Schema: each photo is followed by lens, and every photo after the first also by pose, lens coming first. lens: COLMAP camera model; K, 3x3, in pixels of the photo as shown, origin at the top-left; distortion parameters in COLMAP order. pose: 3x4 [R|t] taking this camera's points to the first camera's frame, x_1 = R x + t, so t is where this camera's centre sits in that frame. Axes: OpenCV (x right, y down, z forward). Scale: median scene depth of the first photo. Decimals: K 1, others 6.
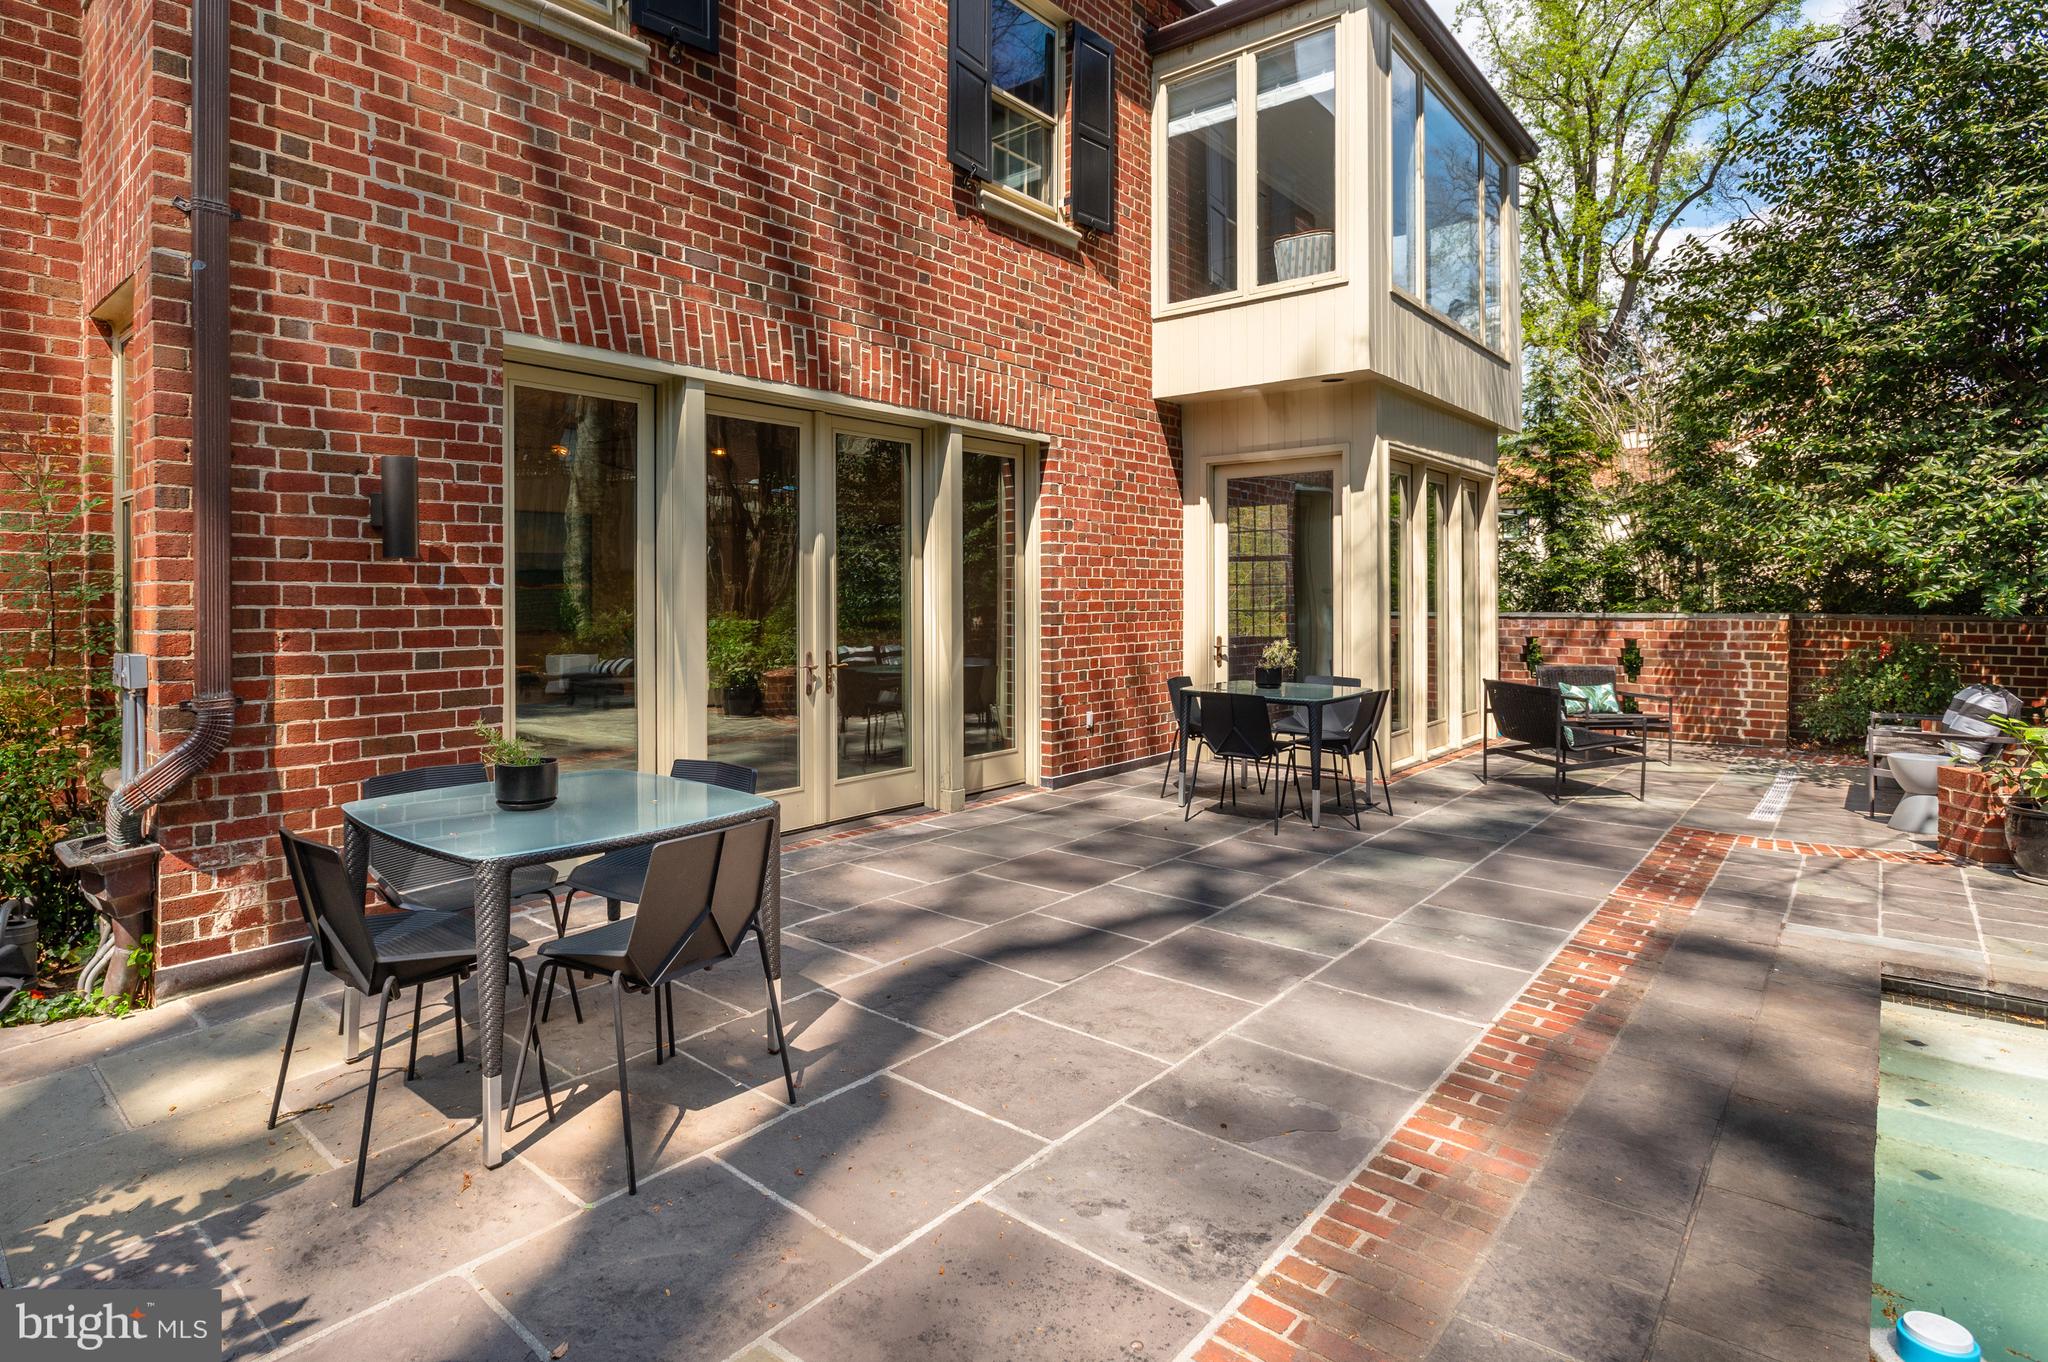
lens RADIAL K [[1065.6, 0, 955.2], [0, 1065.6, 594.9], [0, 0, 1]] dist [-0.005248, -0.001496]
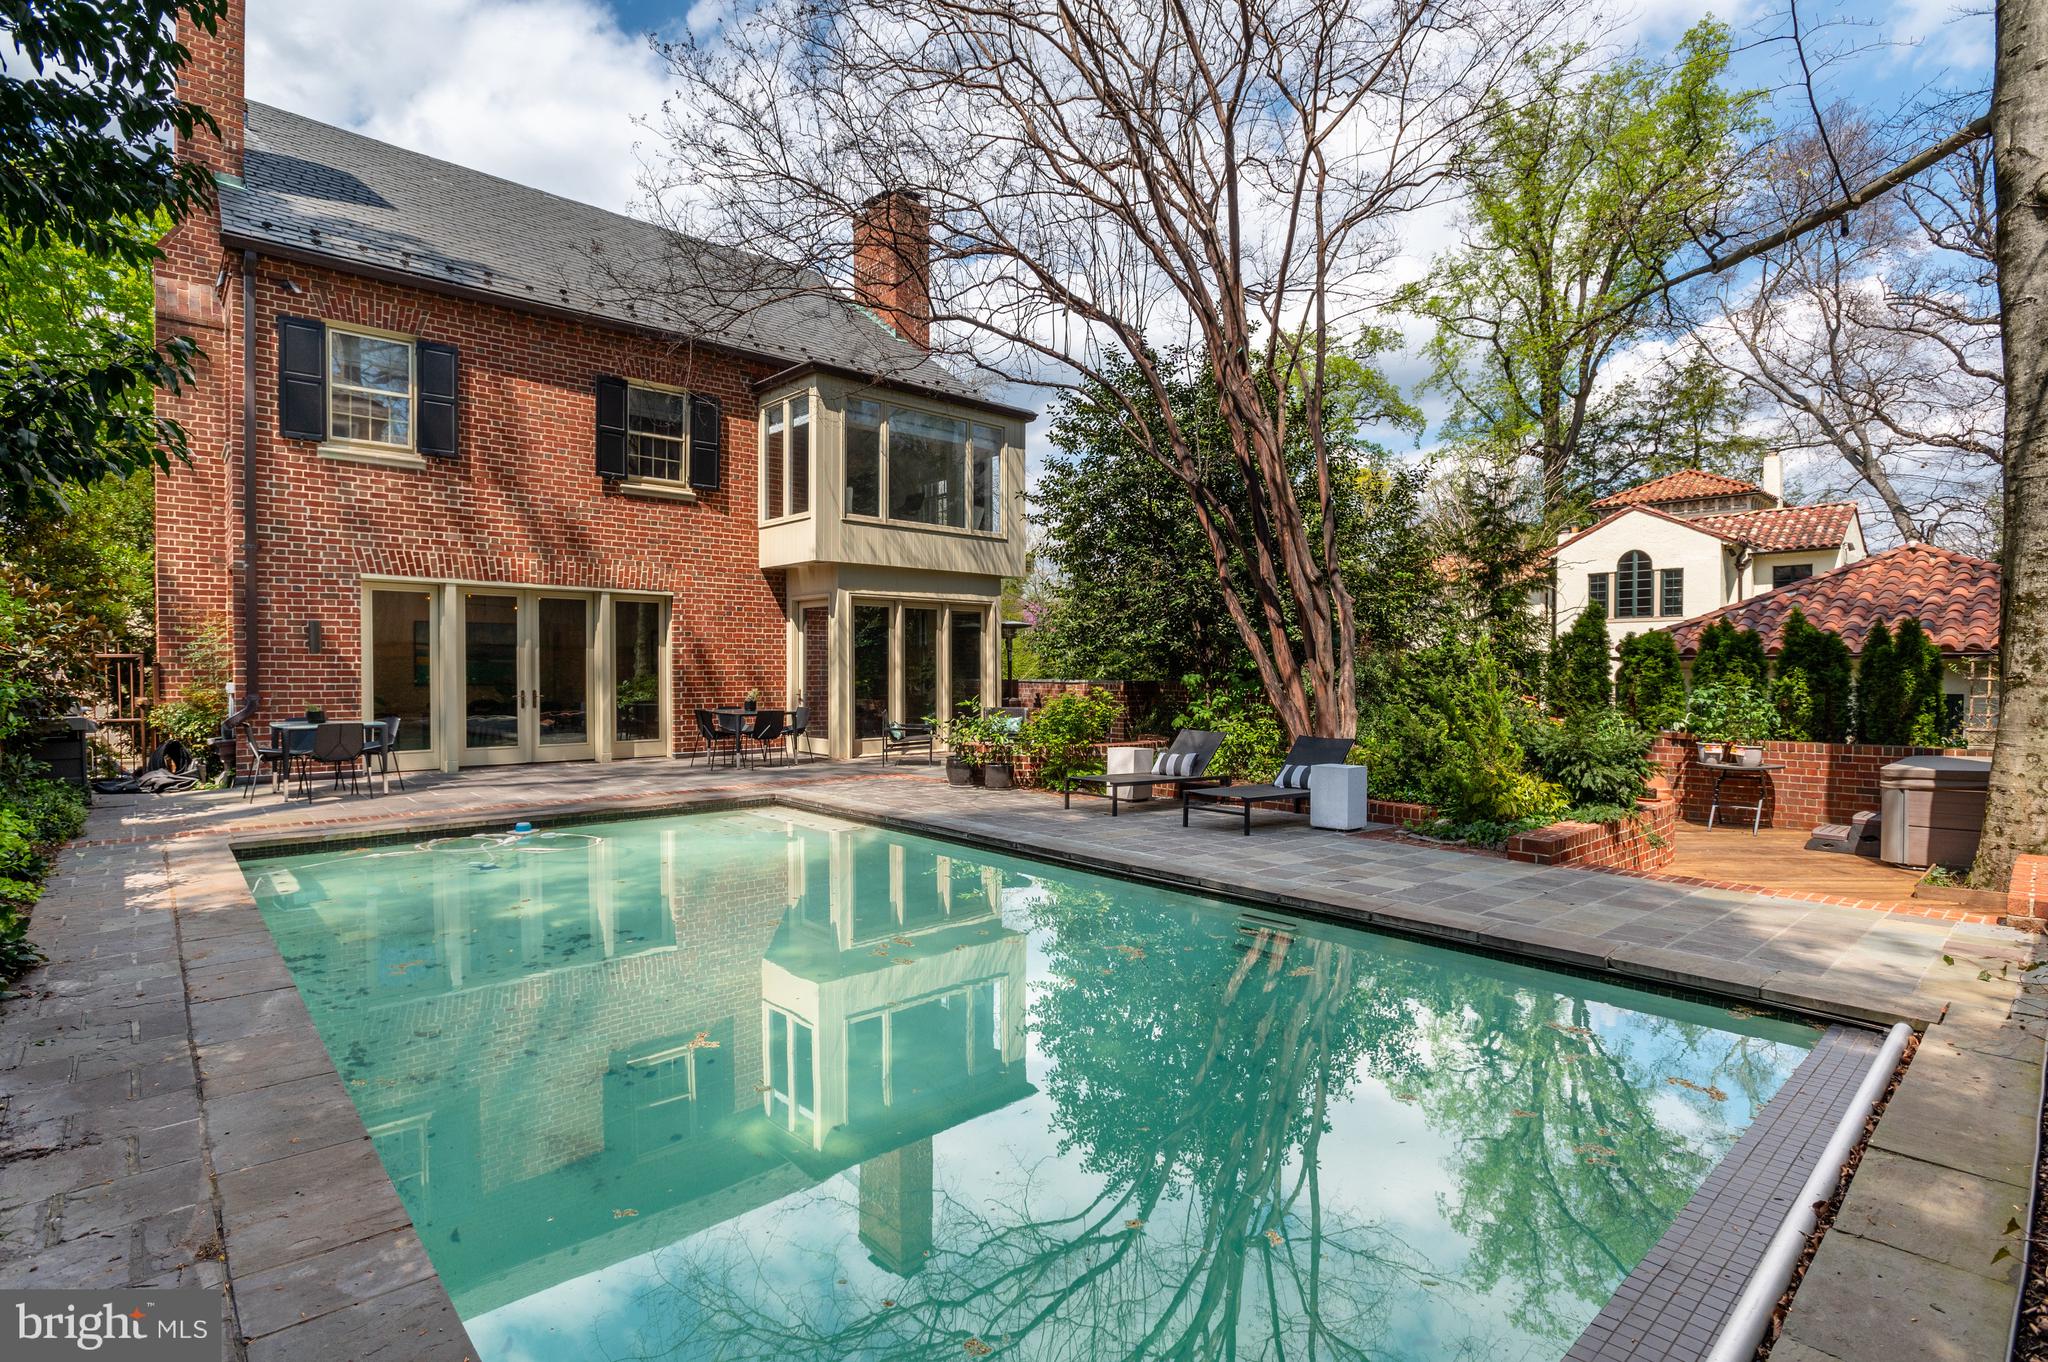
lens RADIAL K [[984.4, 0, 1024.9], [0, 984.4, 684.4], [0, 0, 1]] dist [-0.009674, 0.002951]
pose [[0.994918, 0.005022, -0.100560, 0.774284], [-0.003594, 0.999890, 0.014374, 0.002985], [0.100621, -0.013939, 0.994827, -0.692300]]
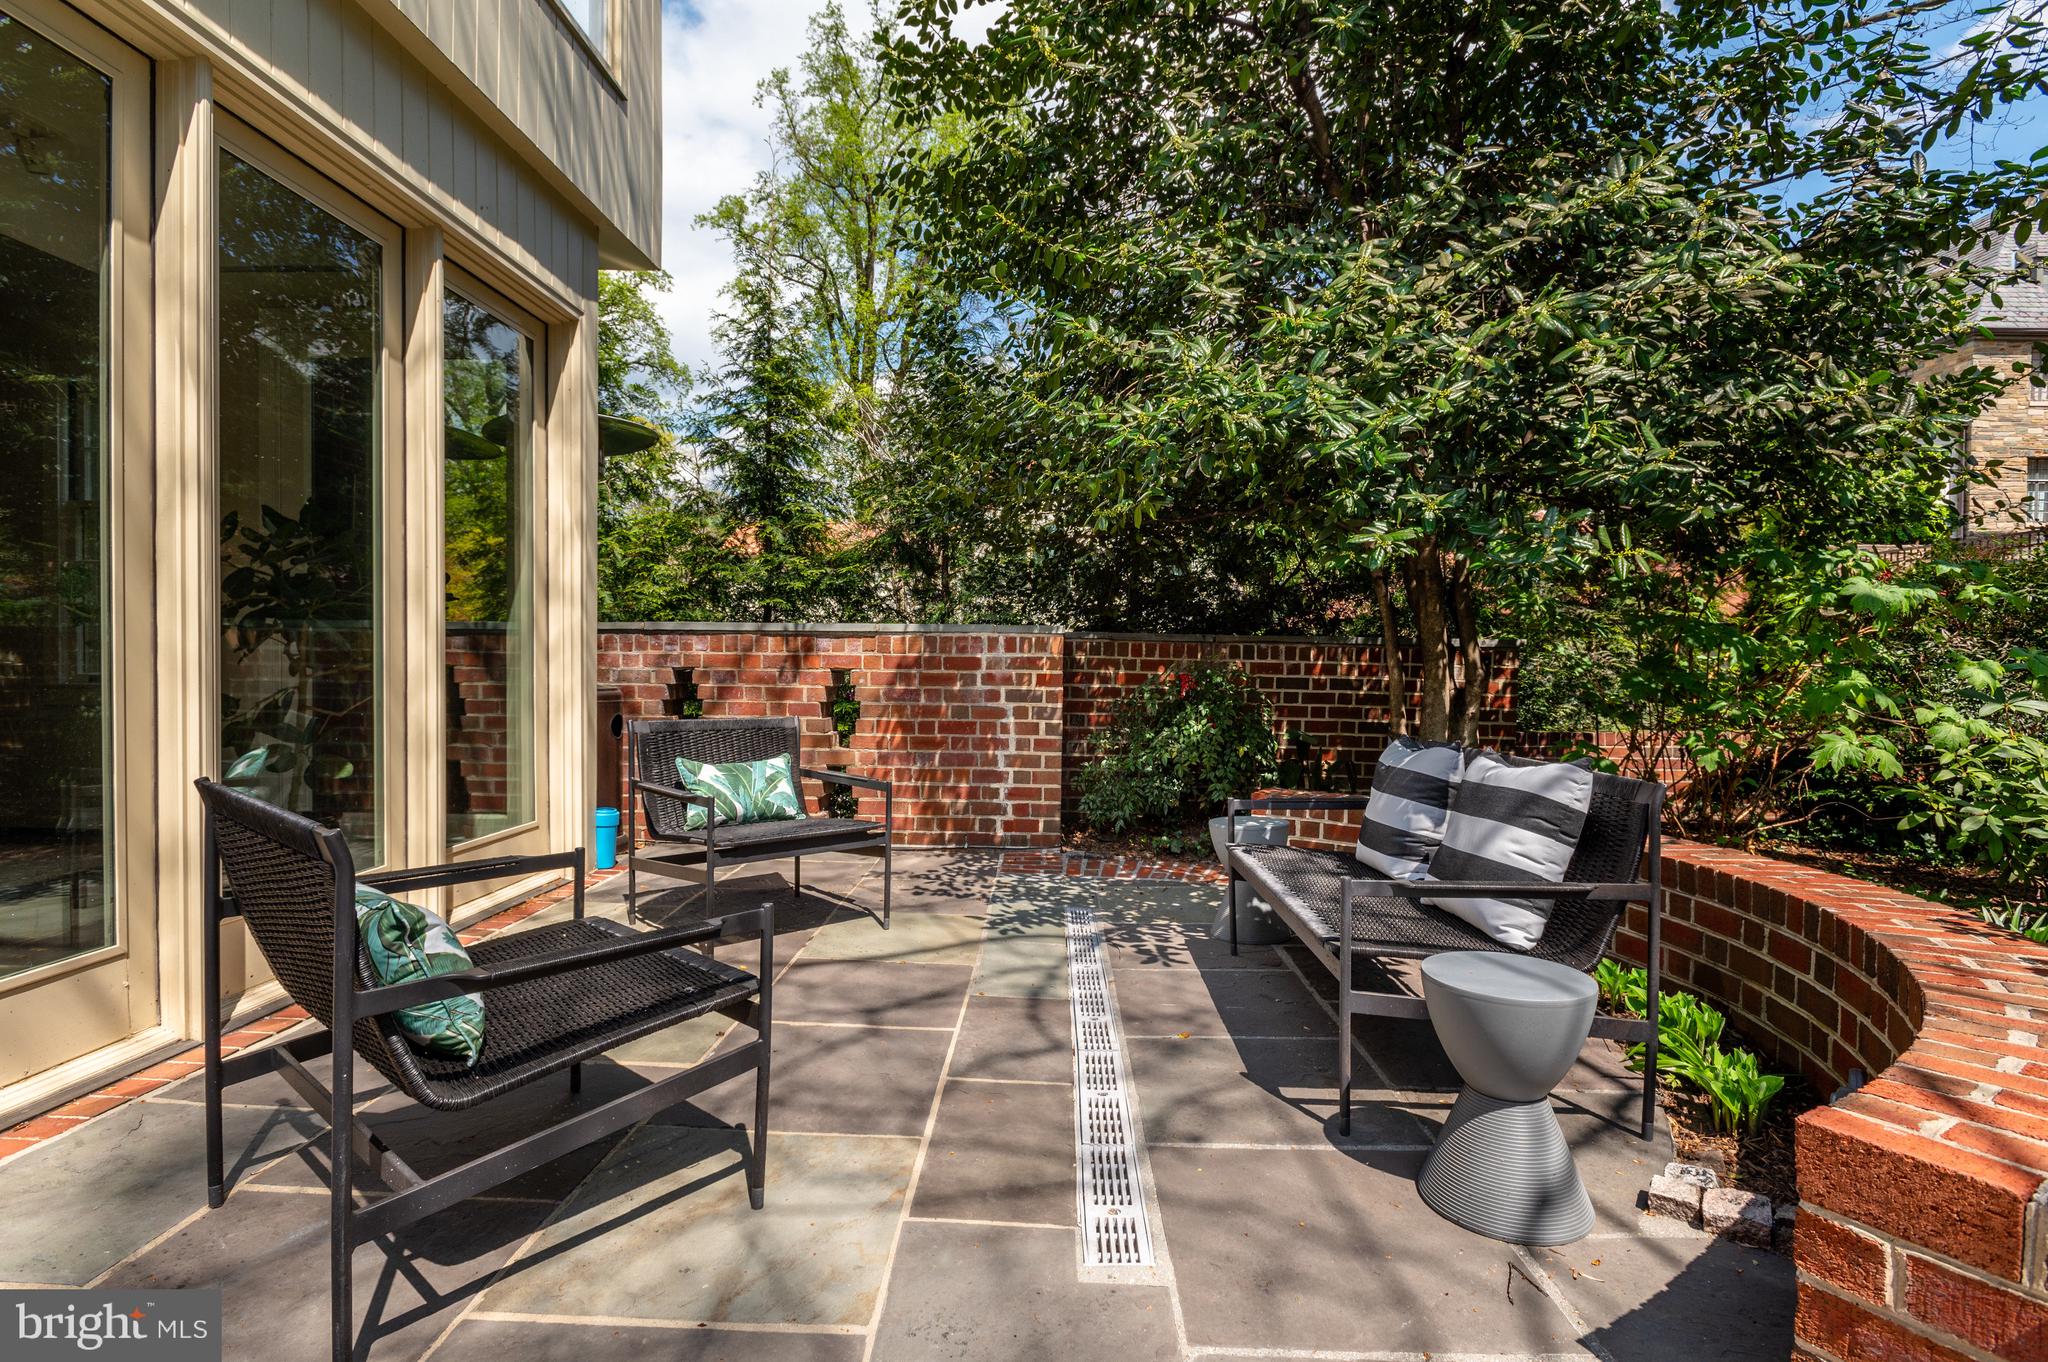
lens RADIAL K [[984.4, 0, 1024.6], [0, 984.4, 676.8], [0, 0, 1]] dist [-0.009674, 0.002951]
pose [[0.771041, 0.002329, 0.636781, 0.416088], [-0.011976, 0.999869, 0.010843, 0.041944], [-0.636673, -0.015986, 0.770968, 0.589659]]
